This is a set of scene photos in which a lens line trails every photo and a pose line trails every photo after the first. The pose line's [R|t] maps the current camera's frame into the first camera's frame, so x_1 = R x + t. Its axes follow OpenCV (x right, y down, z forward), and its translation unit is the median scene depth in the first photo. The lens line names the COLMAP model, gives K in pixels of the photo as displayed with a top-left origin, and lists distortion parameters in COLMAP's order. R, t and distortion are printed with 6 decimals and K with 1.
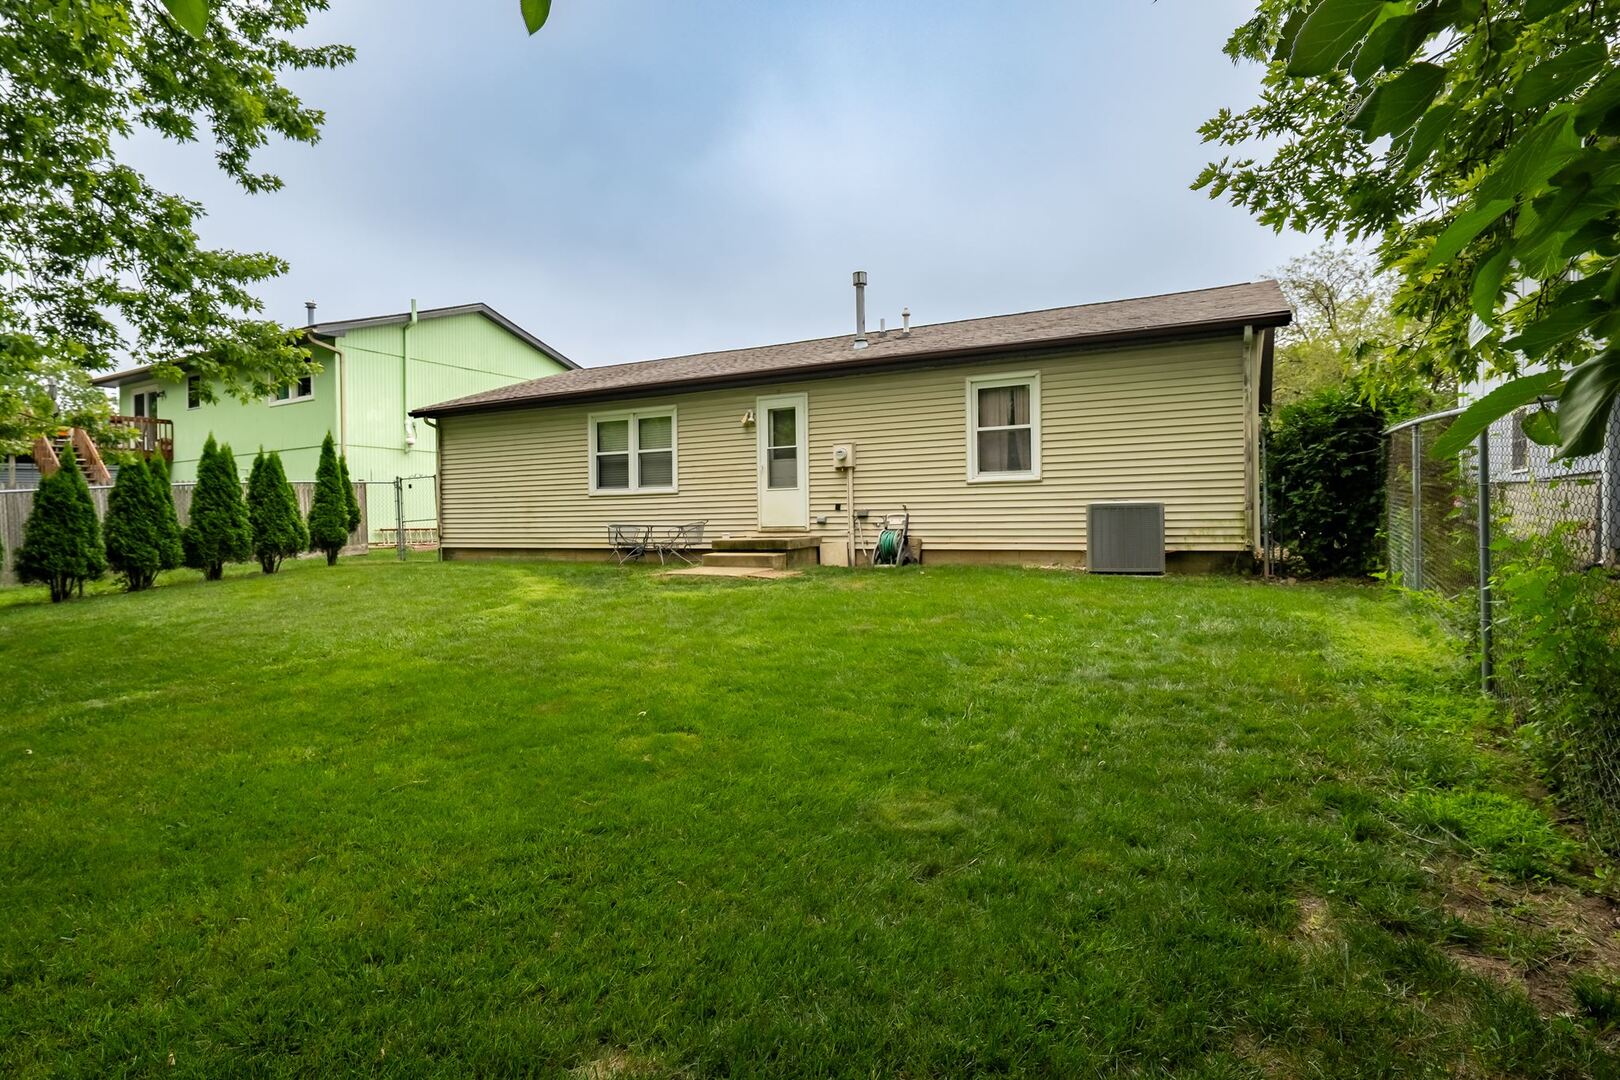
lens RADIAL K [[830.2, 0, 810.0], [0, 830.2, 540.0], [0, 0, 1]] dist [0.002402, 0.001730]
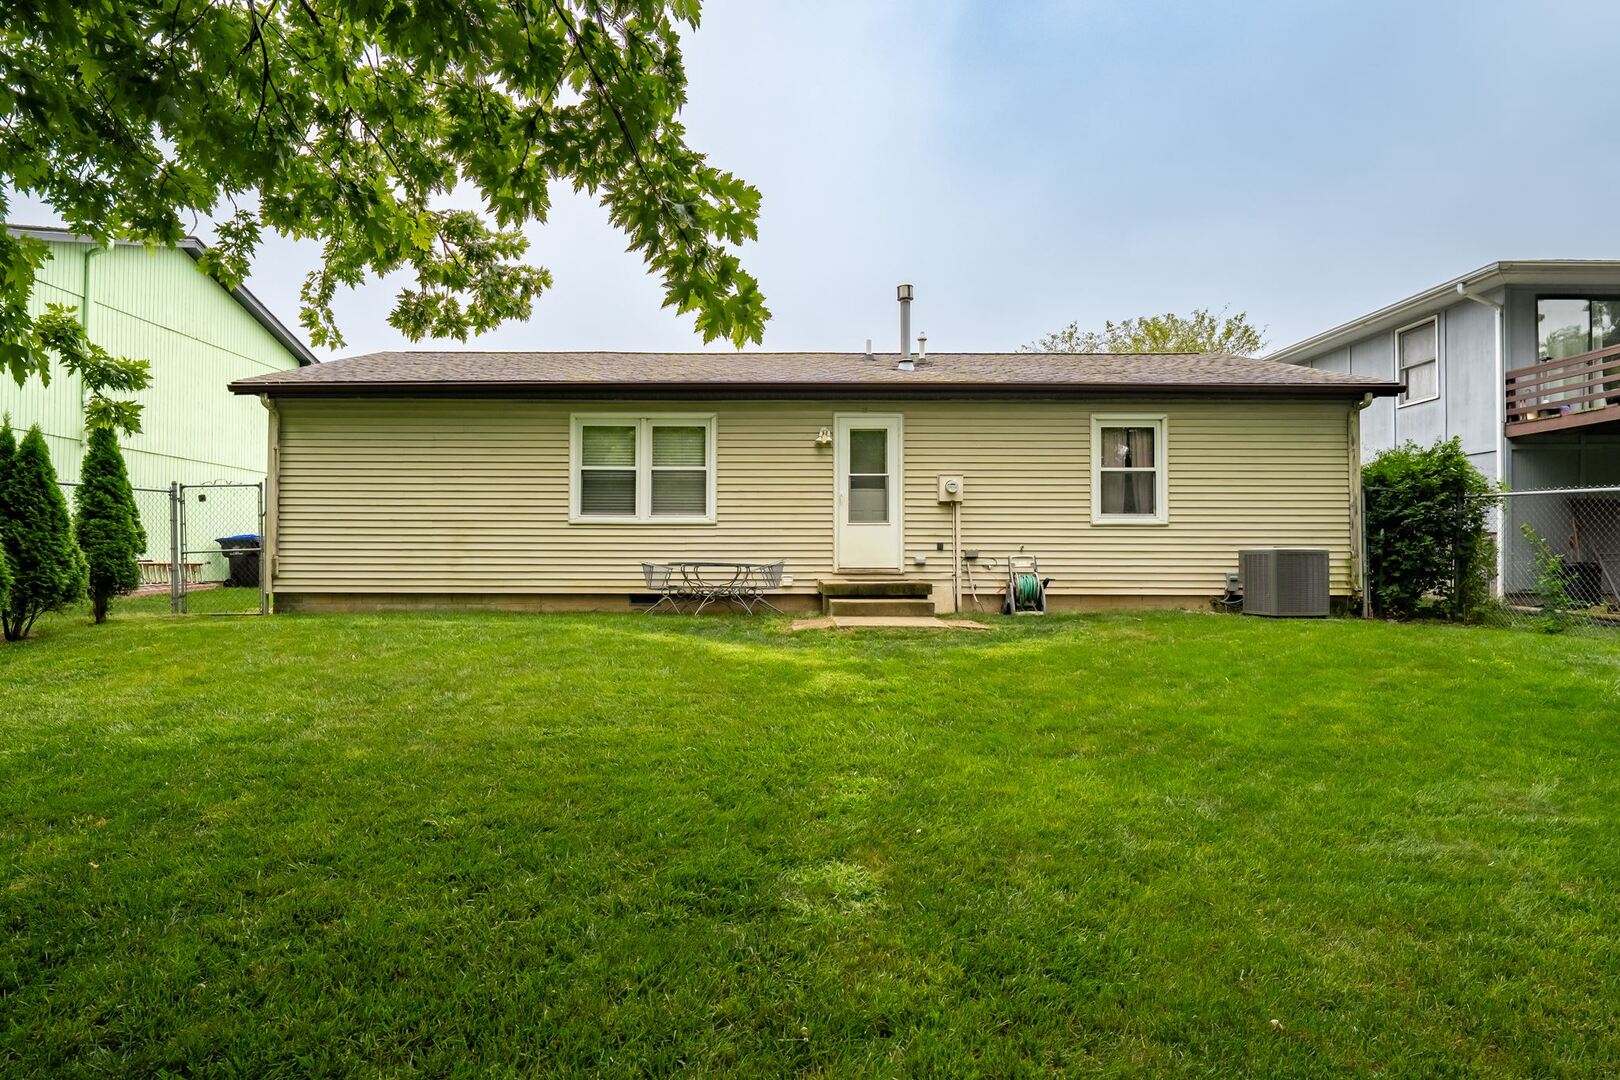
lens RADIAL K [[848.5, 0, 808.3], [0, 848.5, 575.9], [0, 0, 1]] dist [-0.000375, -0.000533]
pose [[0.885480, 0.008053, 0.464608, -0.497326], [-0.003924, 0.999944, -0.009853, 0.000980], [-0.464662, 0.006901, 0.885461, 0.261055]]
